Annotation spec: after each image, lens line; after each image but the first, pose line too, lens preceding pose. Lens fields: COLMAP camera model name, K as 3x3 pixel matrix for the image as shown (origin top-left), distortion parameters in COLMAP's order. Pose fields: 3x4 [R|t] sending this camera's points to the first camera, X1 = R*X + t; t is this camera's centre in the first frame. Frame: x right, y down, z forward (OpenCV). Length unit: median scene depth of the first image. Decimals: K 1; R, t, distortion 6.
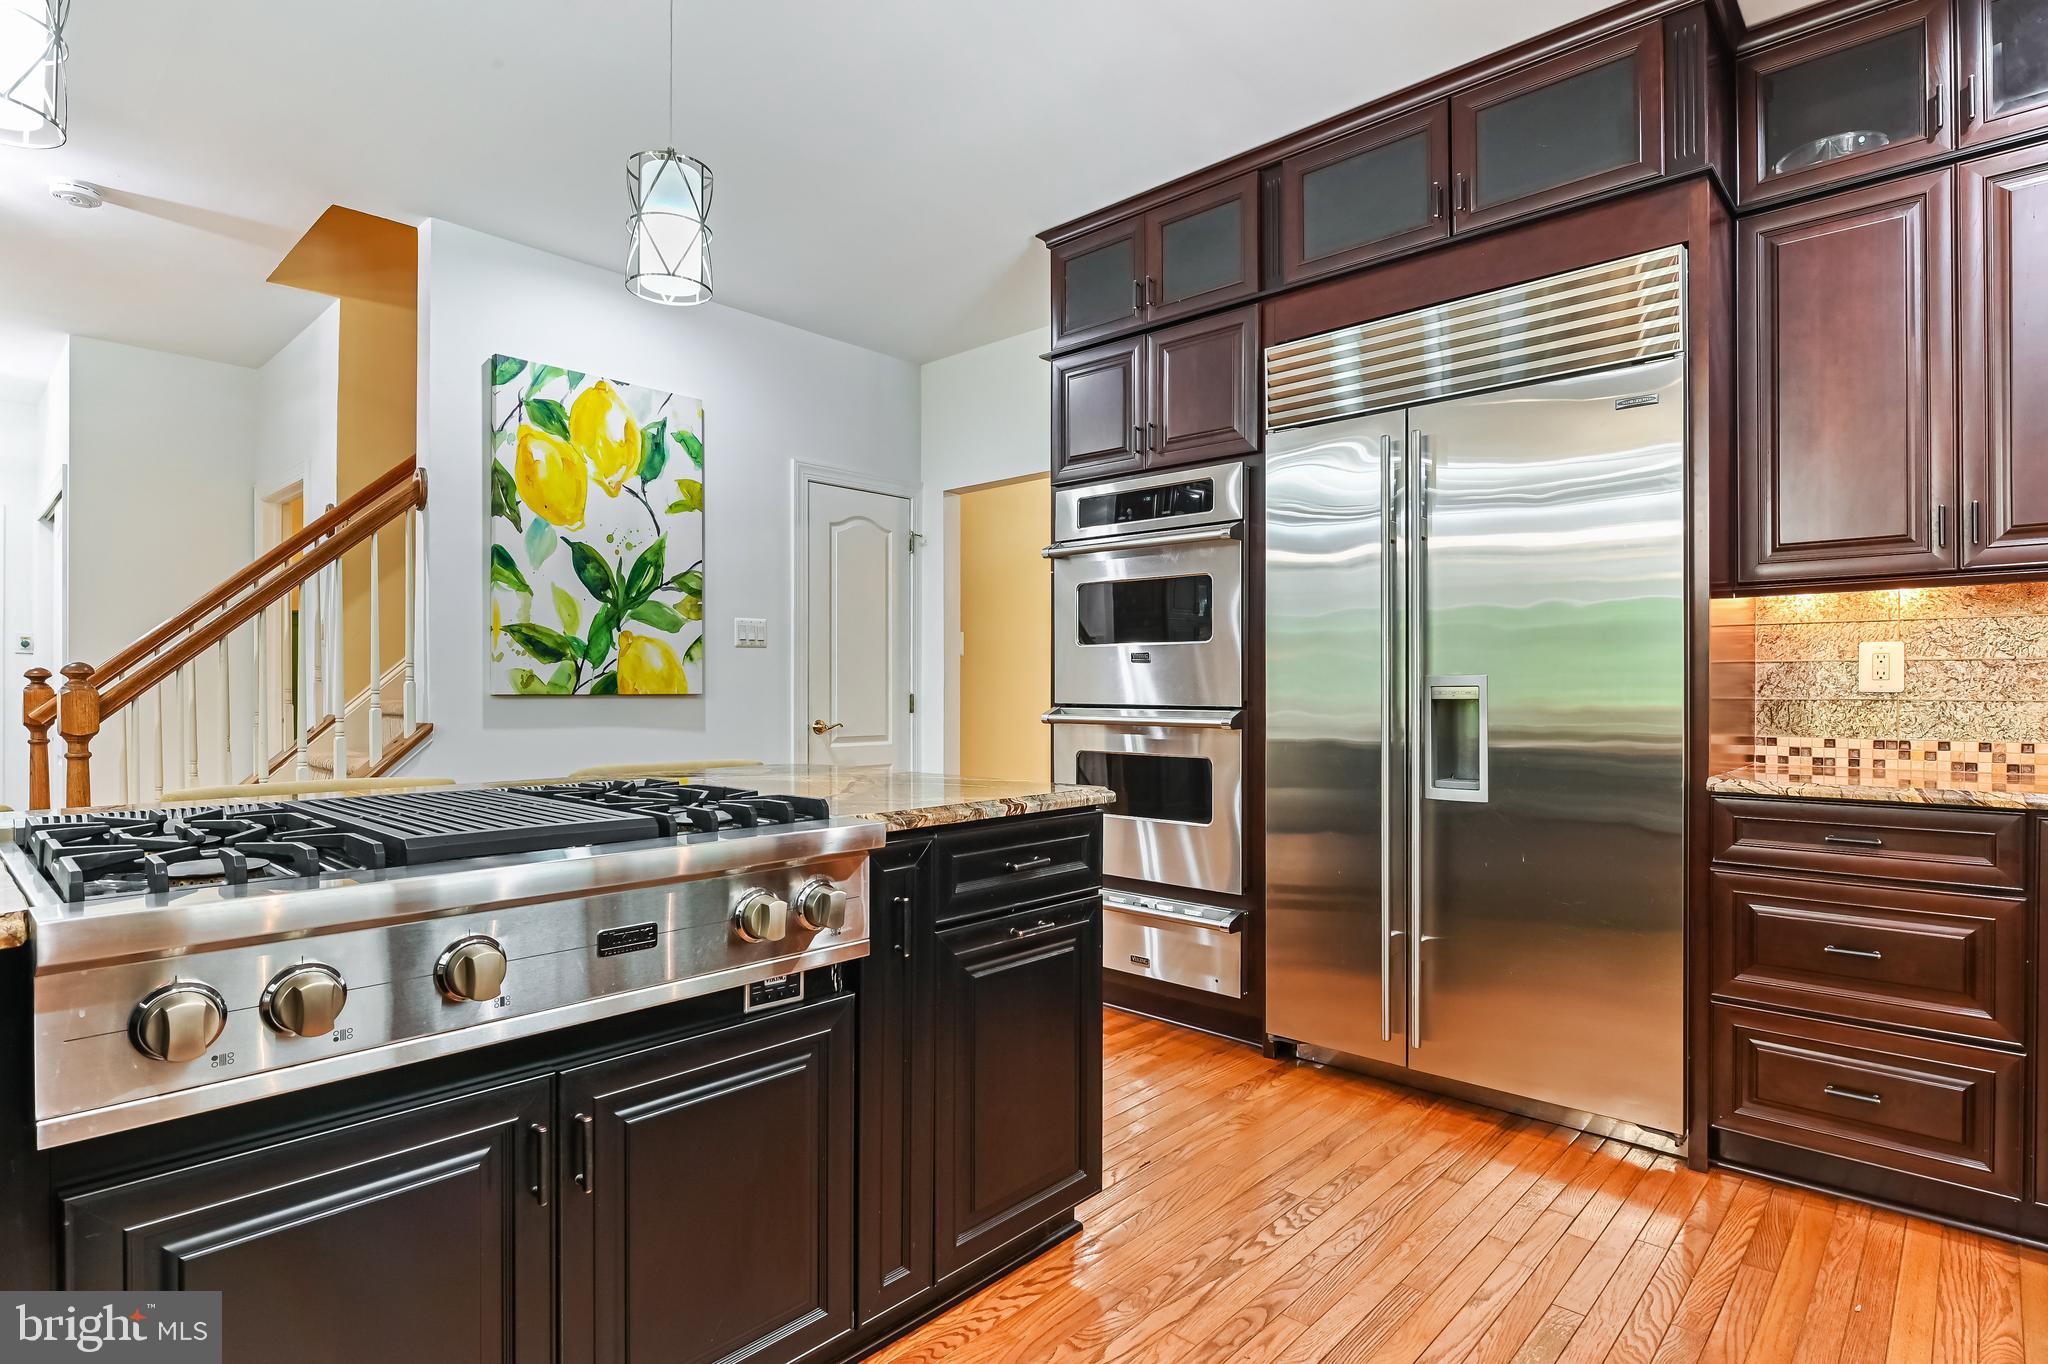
lens RADIAL K [[1042.6, 0, 1024.5], [0, 1042.6, 691.0], [0, 0, 1]] dist [-0.009148, -0.001114]
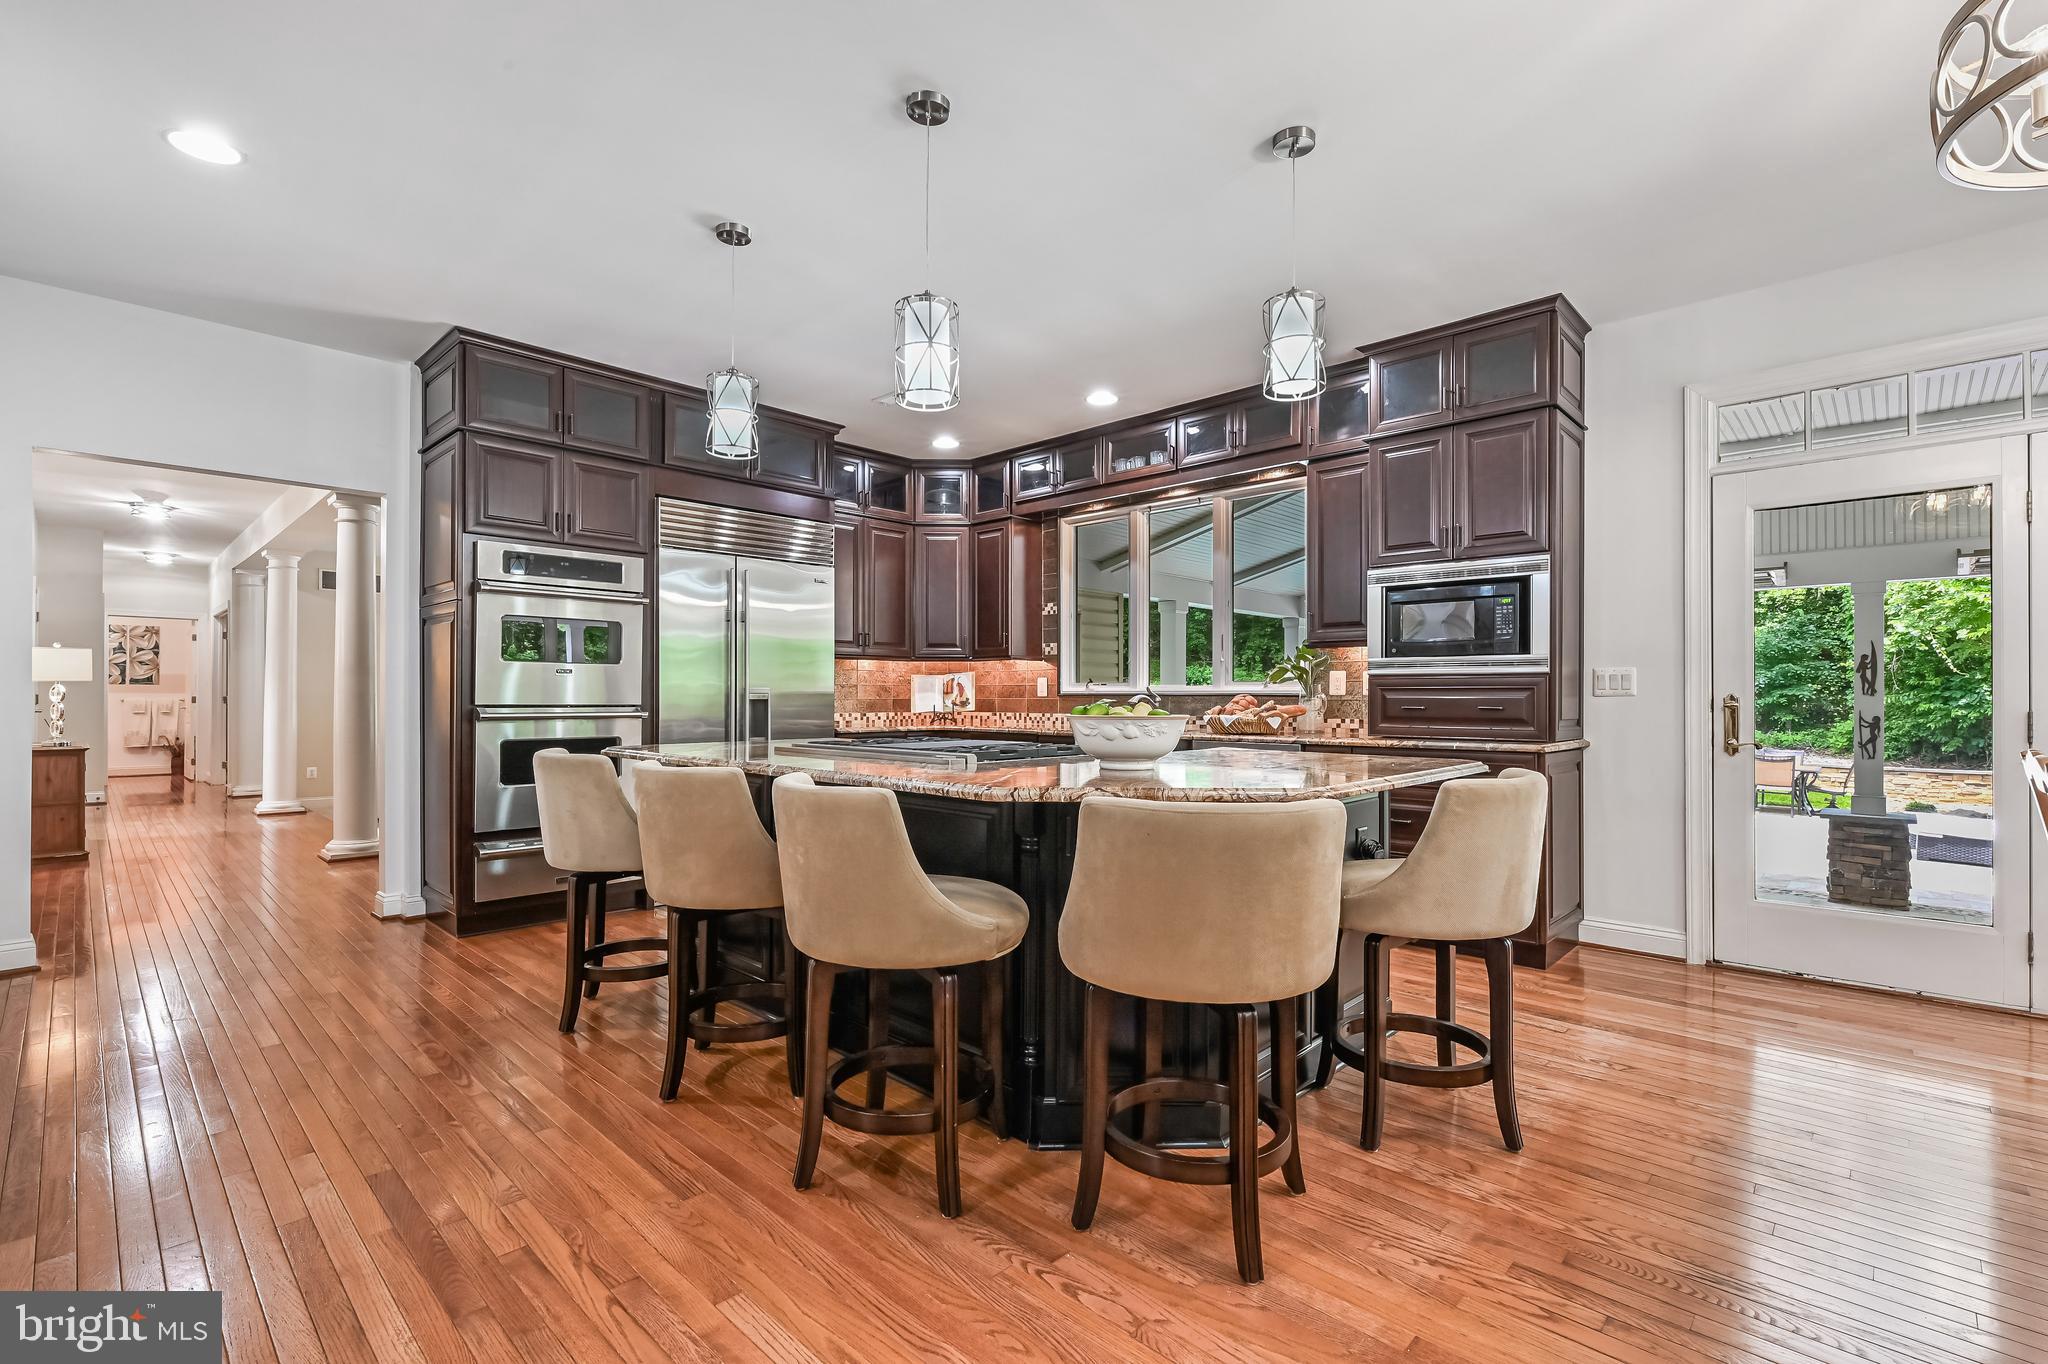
lens RADIAL K [[917.4, 0, 1026.5], [0, 917.4, 696.0], [0, 0, 1]] dist [-0.004252, -0.000804]
pose [[0.015741, -0.000656, 0.999876, -1.013769], [-0.001380, 0.999999, 0.000678, -0.000356], [-0.999875, -0.001391, 0.015740, 0.292153]]
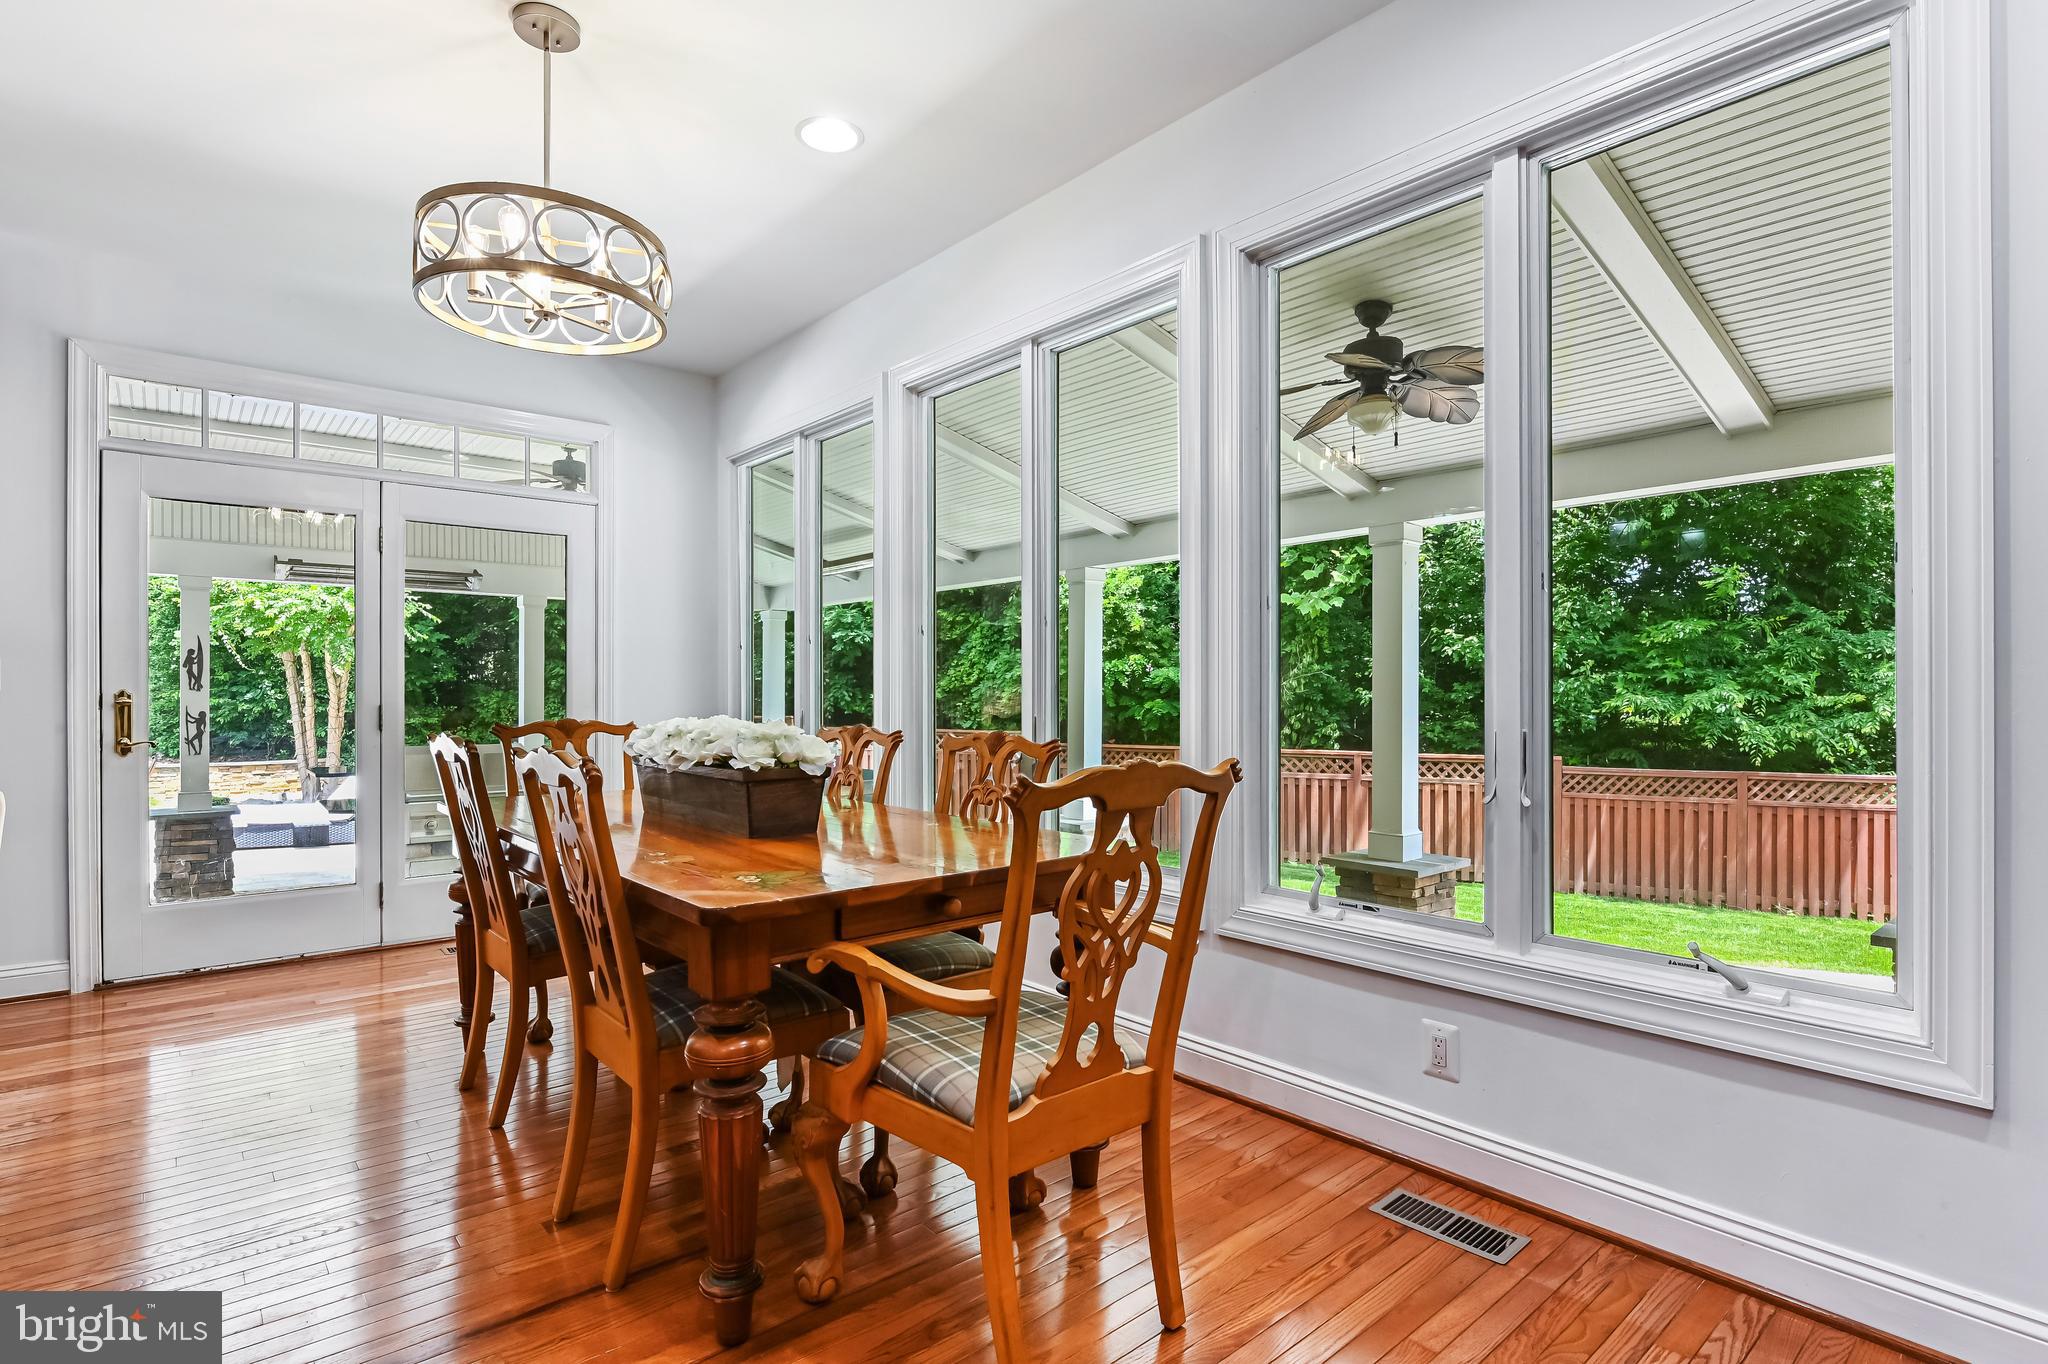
lens RADIAL K [[1012.9, 0, 1035.7], [0, 1012.9, 693.4], [0, 0, 1]] dist [-0.003091, -0.000343]
pose [[-0.994259, -0.003743, 0.106933, -1.029103], [-0.003854, 0.999992, -0.000833, -0.001691], [-0.106929, -0.001240, -0.994266, 0.435603]]
